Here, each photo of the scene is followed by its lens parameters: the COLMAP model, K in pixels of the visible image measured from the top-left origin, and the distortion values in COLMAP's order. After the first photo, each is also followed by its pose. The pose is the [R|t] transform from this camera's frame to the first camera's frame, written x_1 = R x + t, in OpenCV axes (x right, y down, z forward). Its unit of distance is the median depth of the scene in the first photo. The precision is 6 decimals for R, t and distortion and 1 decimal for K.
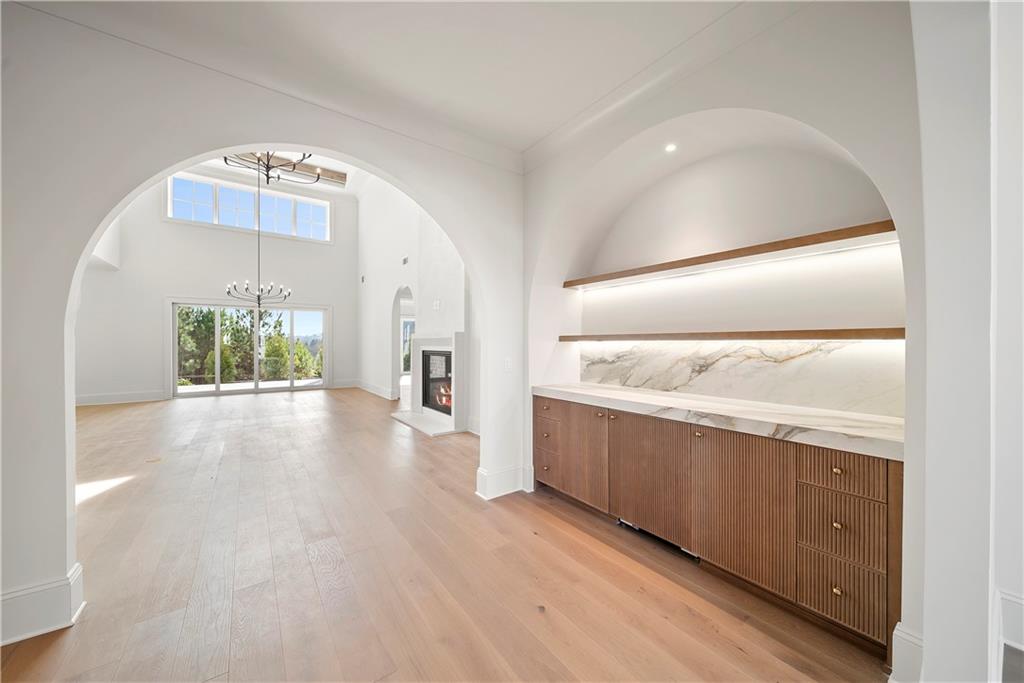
lens RADIAL K [[364.0, 0, 509.0], [0, 364.0, 343.7], [0, 0, 1]] dist [-0.000530, -0.000307]
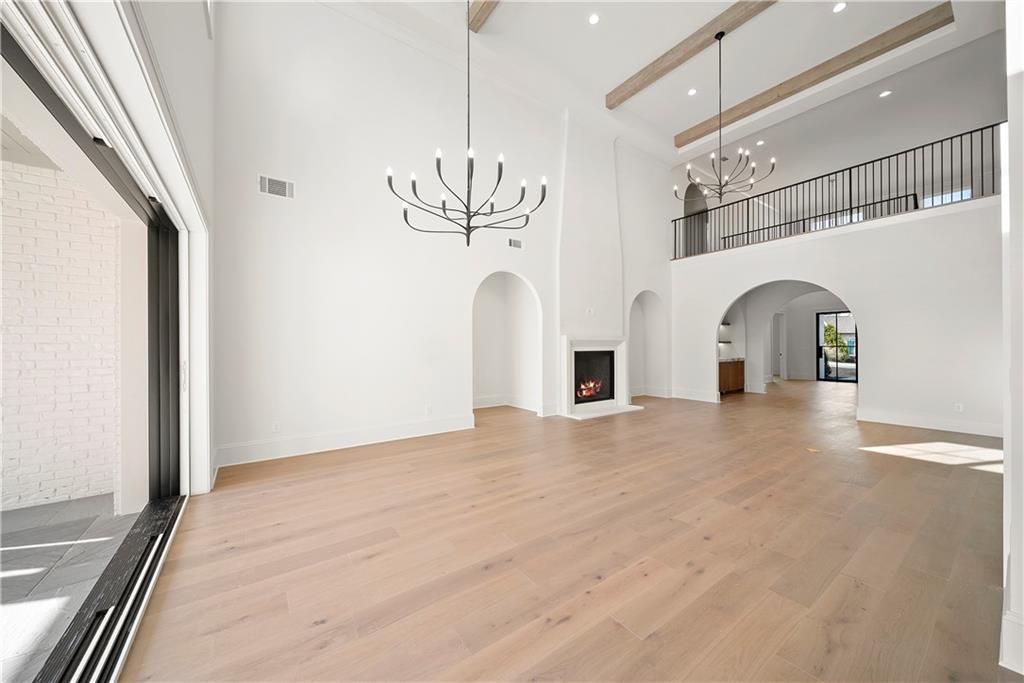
lens RADIAL K [[364.0, 0, 509.0], [0, 364.0, 343.7], [0, 0, 1]] dist [-0.000530, -0.000307]
pose [[-0.000592, 0.006325, 0.999980, -2.352585], [0.002240, 0.999977, -0.006323, 0.007619], [-0.999997, 0.002236, -0.000606, 2.177600]]
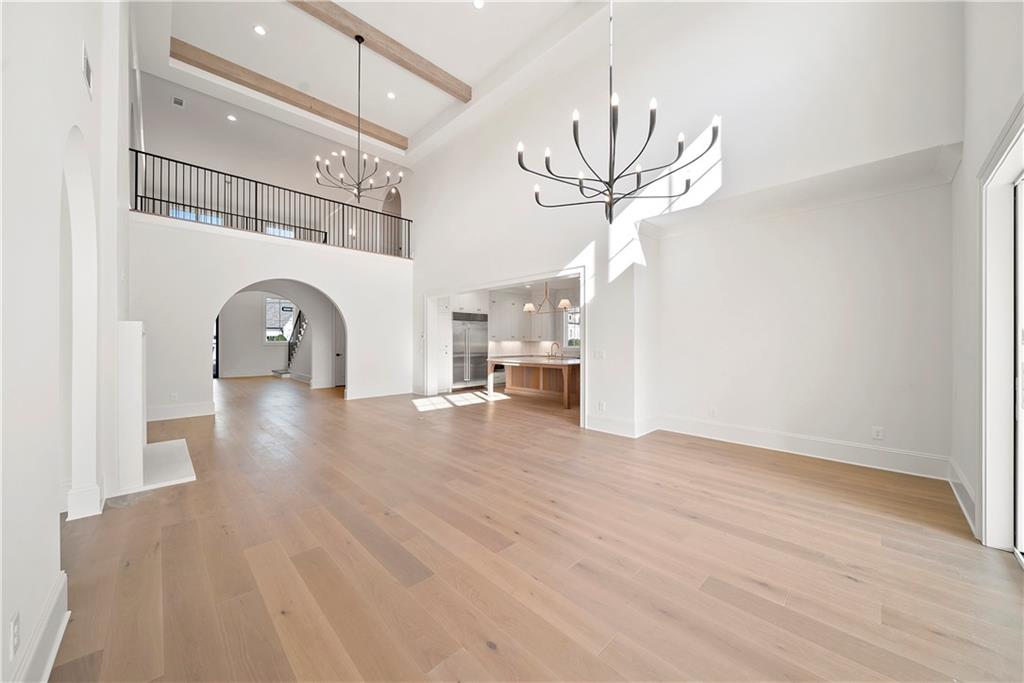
lens RADIAL K [[357.7, 0, 512.0], [0, 357.7, 341.5], [0, 0, 1]] dist [0.000185, -0.000012]
pose [[-0.988287, -0.000721, -0.152604, -1.273640], [-0.001101, 0.999996, 0.002408, -0.002127], [0.152602, 0.002548, -0.988284, 2.889447]]
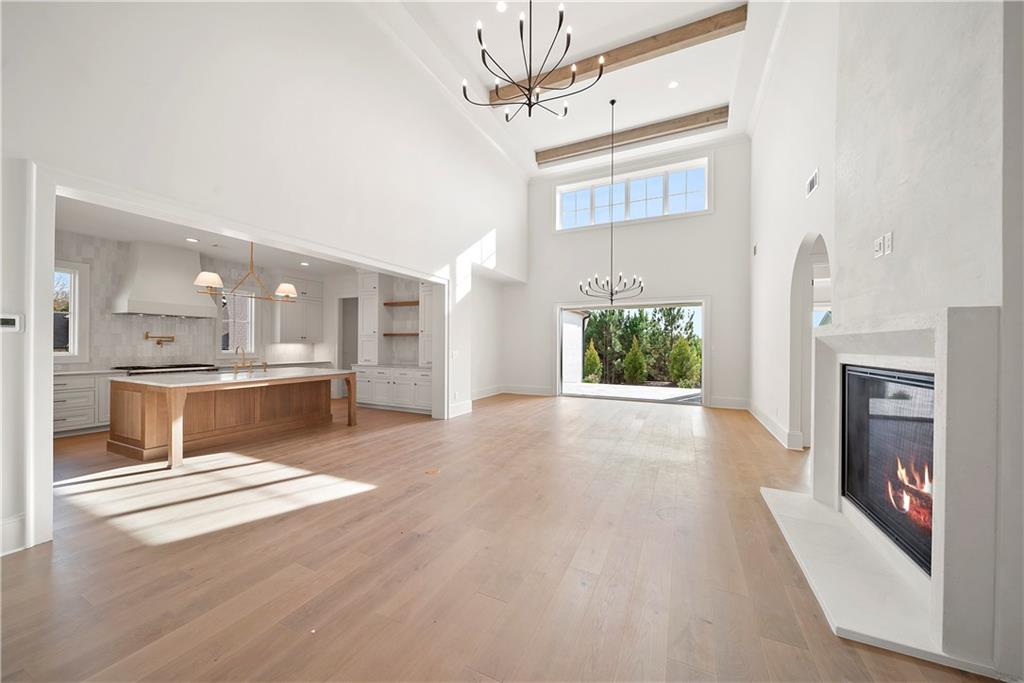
lens RADIAL K [[364.2, 0, 505.6], [0, 364.2, 345.7], [0, 0, 1]] dist [-0.000222, -0.000097]
pose [[0.476037, 0.006288, -0.879403, -0.091281], [-0.008154, 0.999963, 0.002737, -0.001357], [0.879387, 0.005868, 0.476071, 0.827490]]
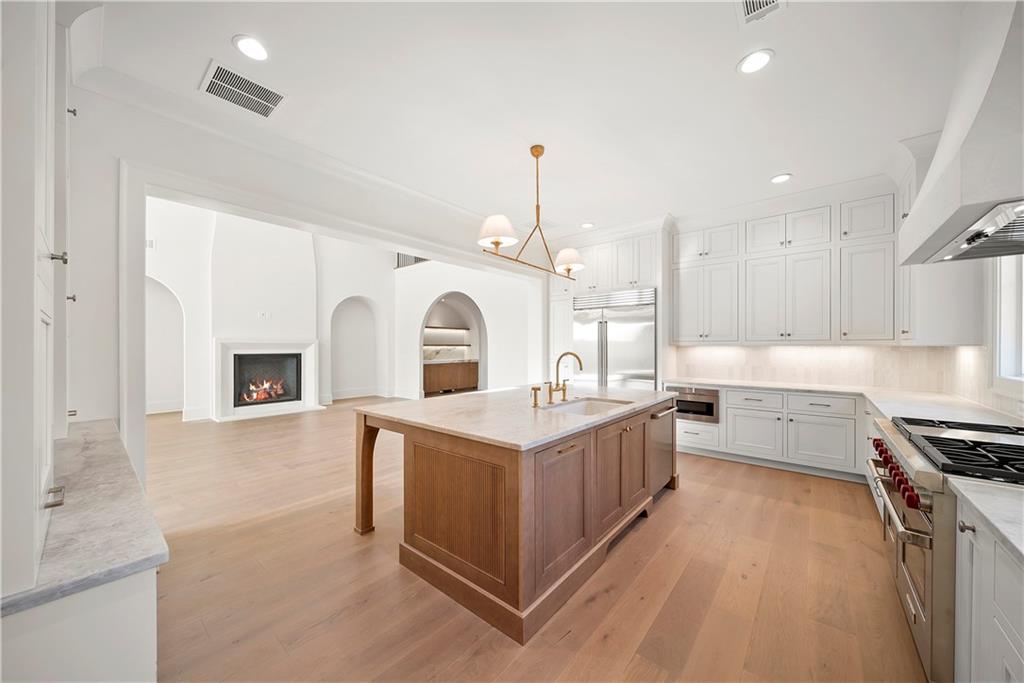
lens RADIAL K [[364.0, 0, 509.0], [0, 364.0, 343.7], [0, 0, 1]] dist [-0.000530, -0.000307]
pose [[-0.248604, 0.009088, 0.968563, -2.652057], [0.002343, 0.999959, -0.008781, 0.001199], [-0.968602, 0.000087, -0.248615, 0.910406]]
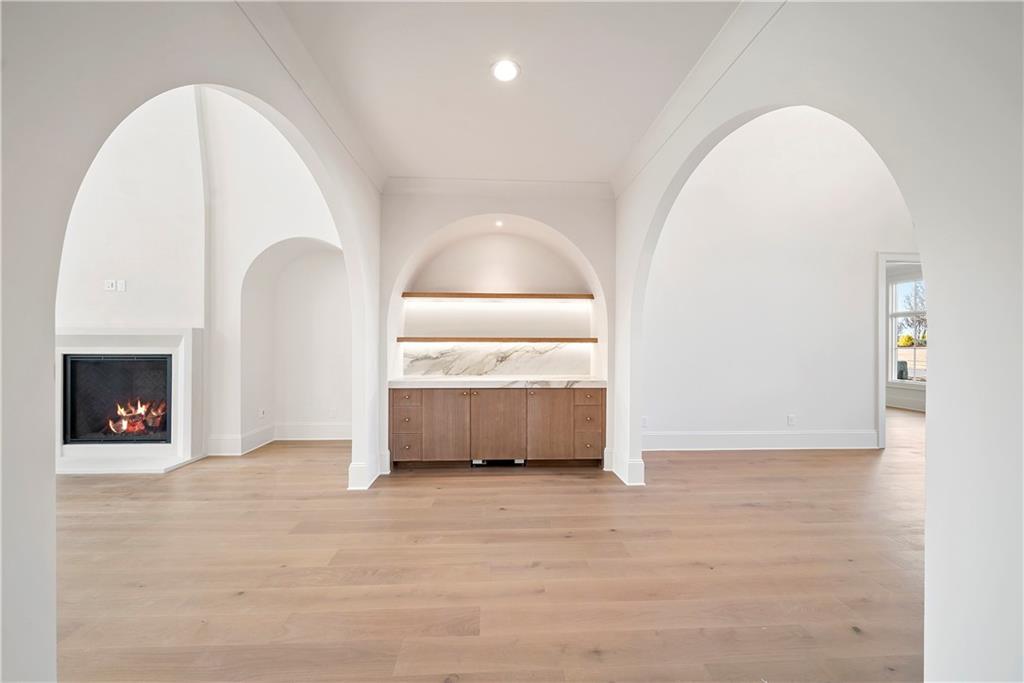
lens RADIAL K [[364.0, 0, 509.0], [0, 364.0, 343.7], [0, 0, 1]] dist [-0.000530, -0.000307]
pose [[0.547920, 0.001668, 0.836529, -0.621484], [-0.002305, 0.999997, -0.000485, -0.001043], [-0.836527, -0.001663, 0.547923, 0.047345]]
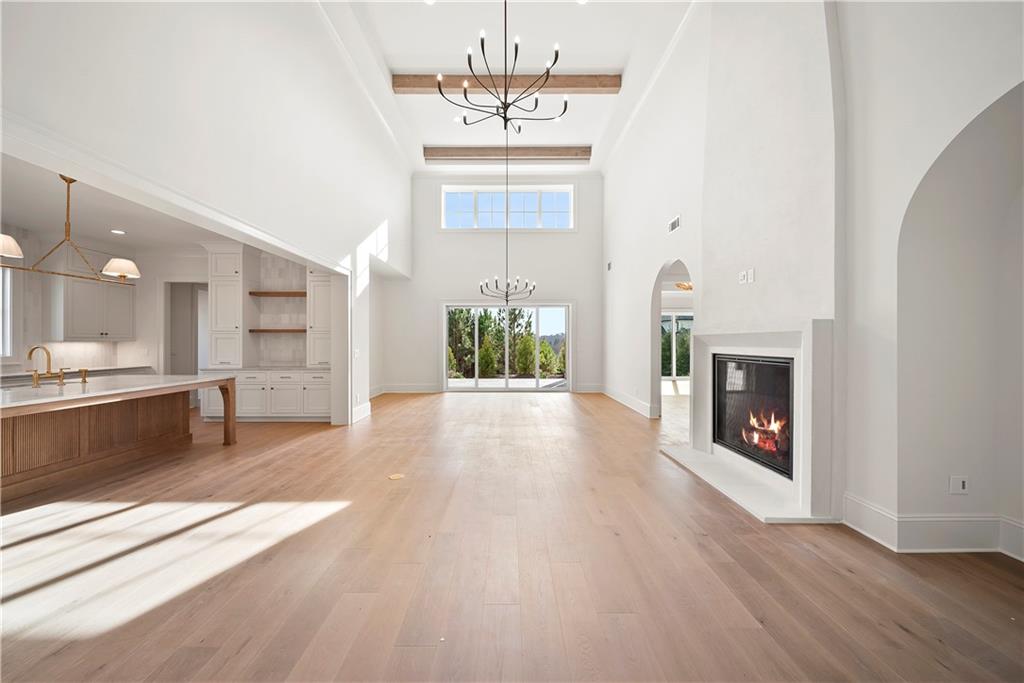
lens RADIAL K [[364.0, 0, 509.0], [0, 364.0, 343.7], [0, 0, 1]] dist [-0.000530, -0.000307]
pose [[0.812535, 0.003425, -0.582903, -0.287864], [-0.001589, 0.999992, 0.003660, -0.000128], [0.582911, -0.002048, 0.812534, 0.521143]]
